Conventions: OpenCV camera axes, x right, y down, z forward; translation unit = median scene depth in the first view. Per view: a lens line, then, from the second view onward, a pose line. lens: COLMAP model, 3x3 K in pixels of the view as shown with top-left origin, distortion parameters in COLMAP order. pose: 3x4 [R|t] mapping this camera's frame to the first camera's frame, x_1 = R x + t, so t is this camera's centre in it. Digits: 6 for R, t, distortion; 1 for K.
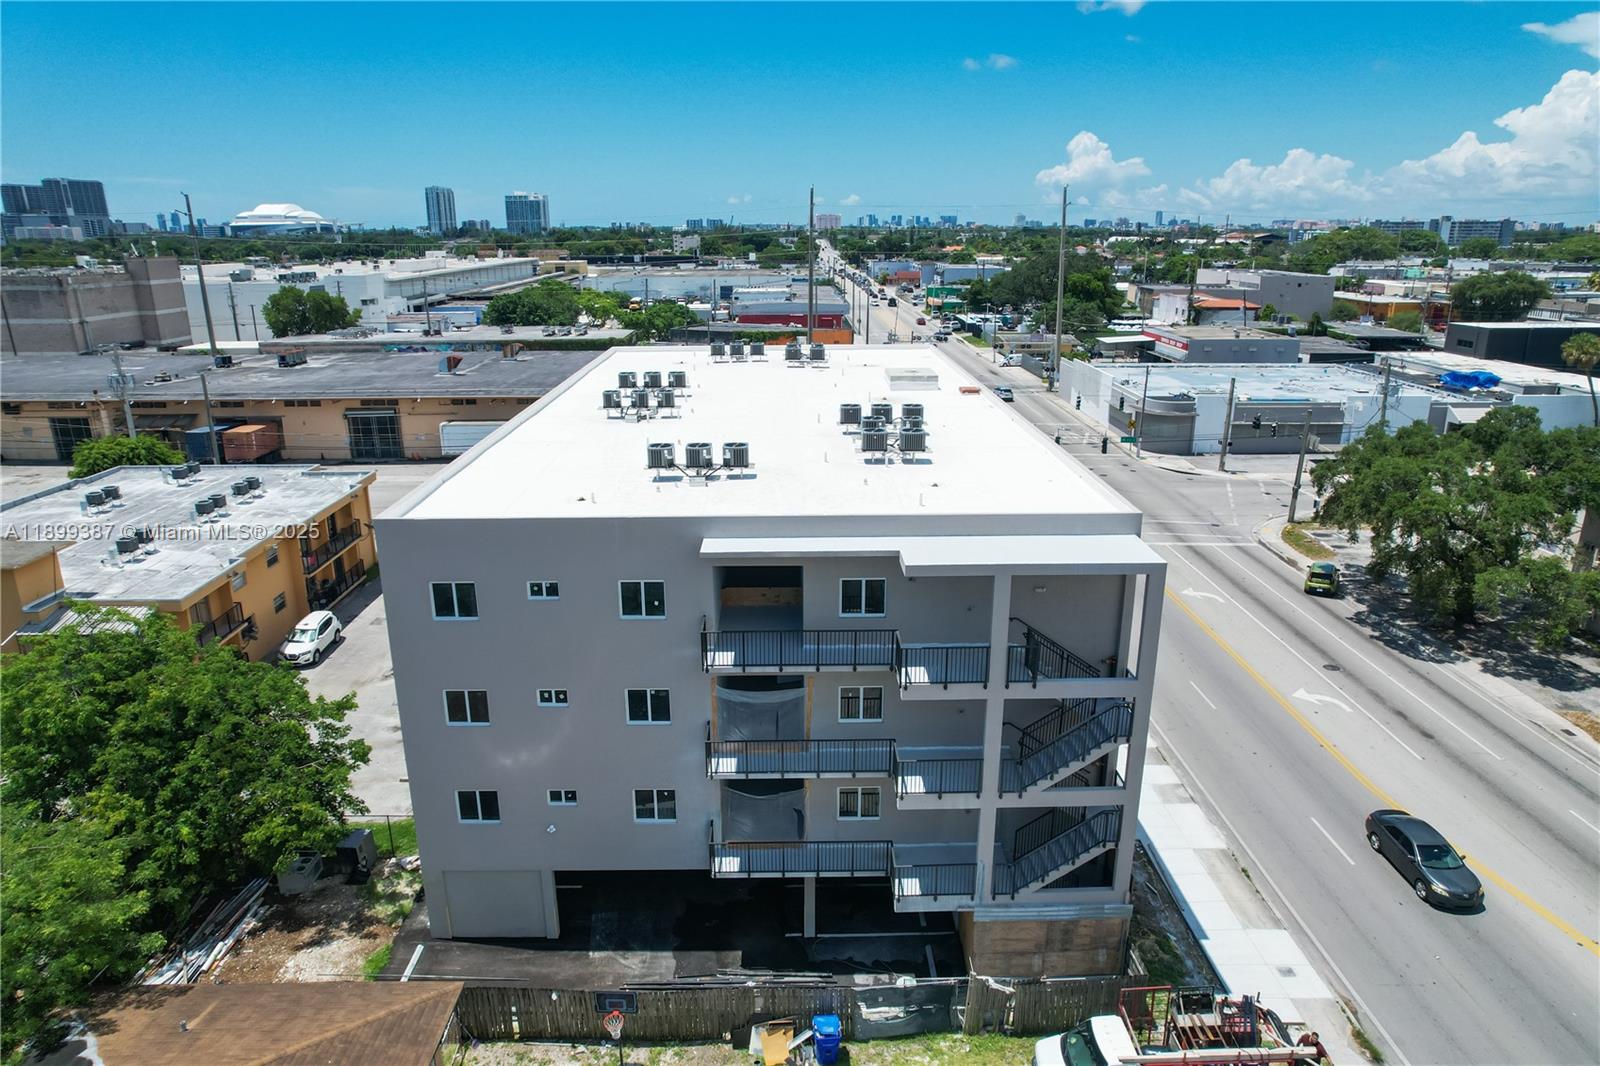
lens RADIAL K [[1007.5, 0, 791.6], [0, 1007.5, 579.2], [0, 0, 1]] dist [-0.040954, 0.022925]
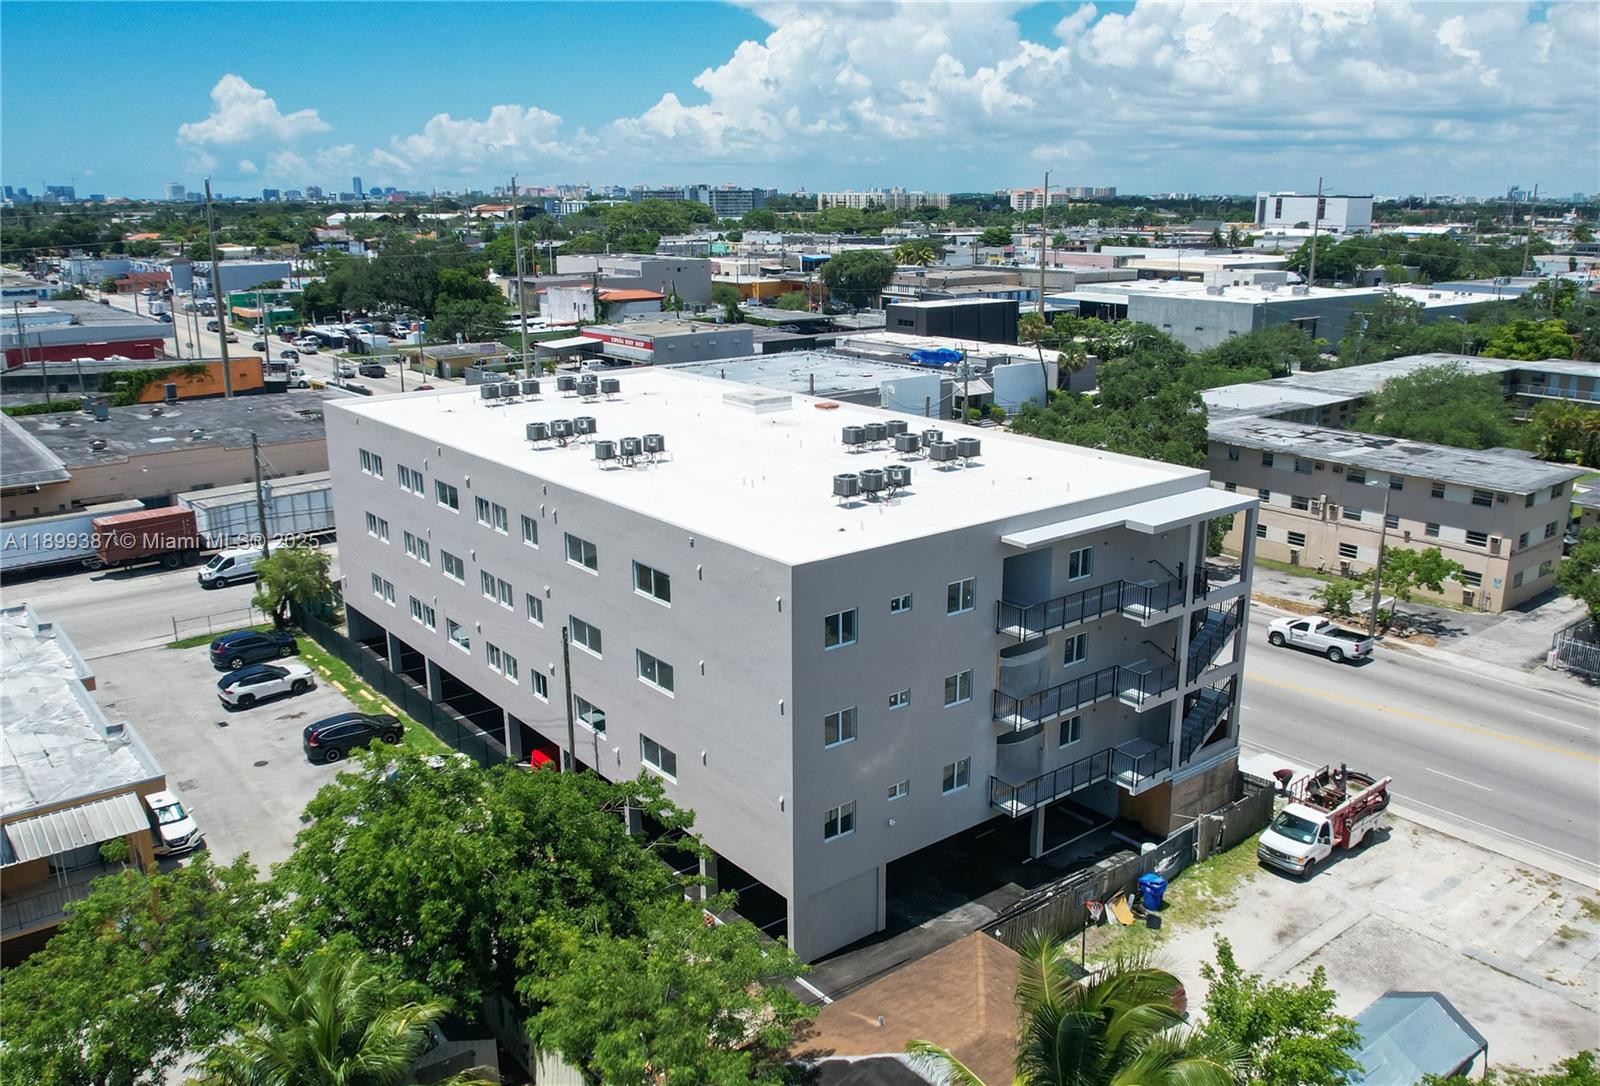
lens RADIAL K [[1344.2, 0, 751.9], [0, 1344.2, 631.0], [0, 0, 1]] dist [-0.051188, 0.023044]
pose [[0.784901, -0.195524, 0.587964, -0.232956], [0.206099, 0.977260, 0.049851, -0.012774], [-0.584341, 0.082050, 0.807350, -0.025645]]
